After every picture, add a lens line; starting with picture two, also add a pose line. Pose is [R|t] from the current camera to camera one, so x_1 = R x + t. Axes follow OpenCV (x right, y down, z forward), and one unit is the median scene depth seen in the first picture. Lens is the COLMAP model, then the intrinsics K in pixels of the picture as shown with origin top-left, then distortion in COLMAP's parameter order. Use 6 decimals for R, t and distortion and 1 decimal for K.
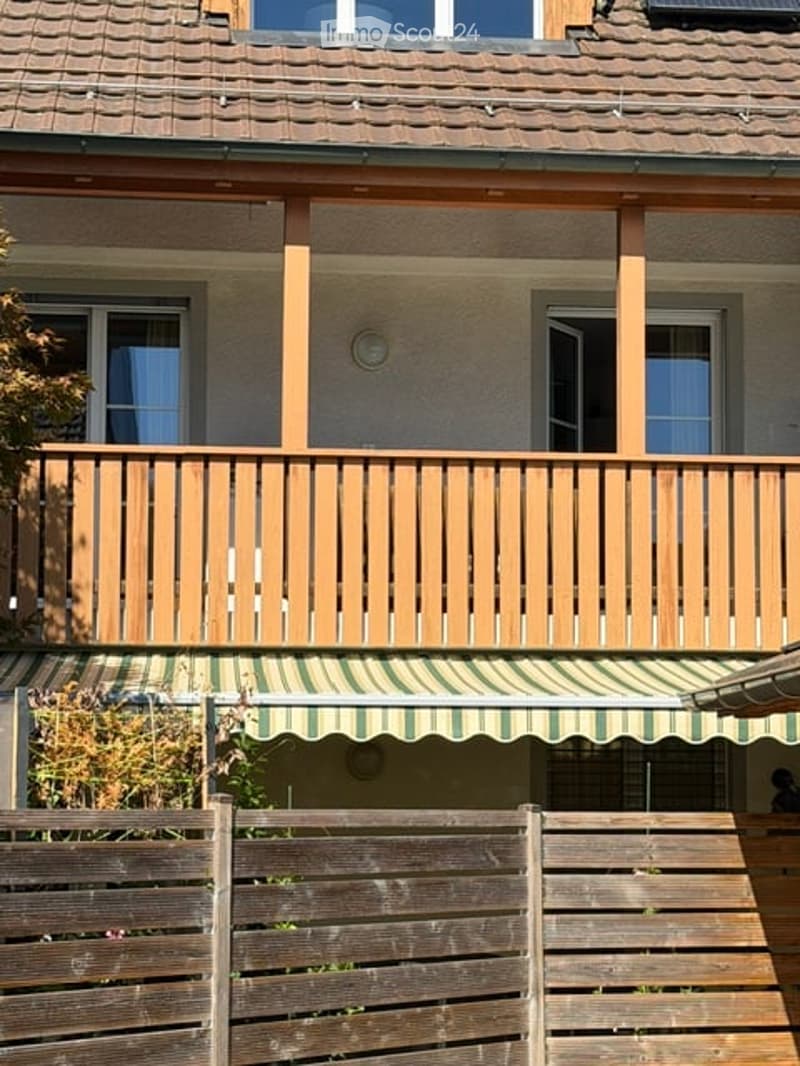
lens RADIAL K [[2221.9, 0, 400.2], [0, 2221.9, 566.1], [0, 0, 1]] dist [0.215602, -0.115615]
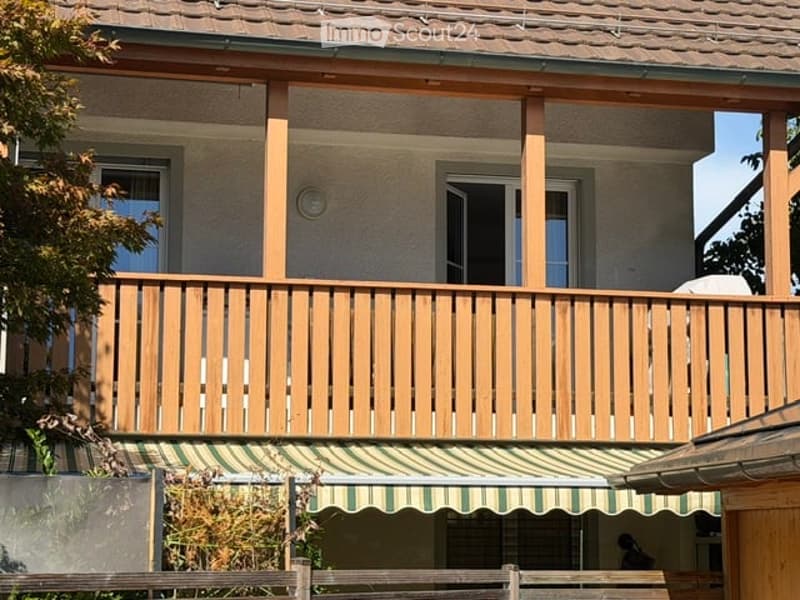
lens RADIAL K [[1667.4, 0, 400.0], [0, 1667.4, 300.0], [0, 0, 1]] dist [0.215602, -0.115615]
pose [[0.991992, 0.017125, 0.125133, -0.095935], [-0.011344, 0.998842, -0.046763, 0.002846], [-0.125788, 0.044969, 0.991037, 0.054677]]
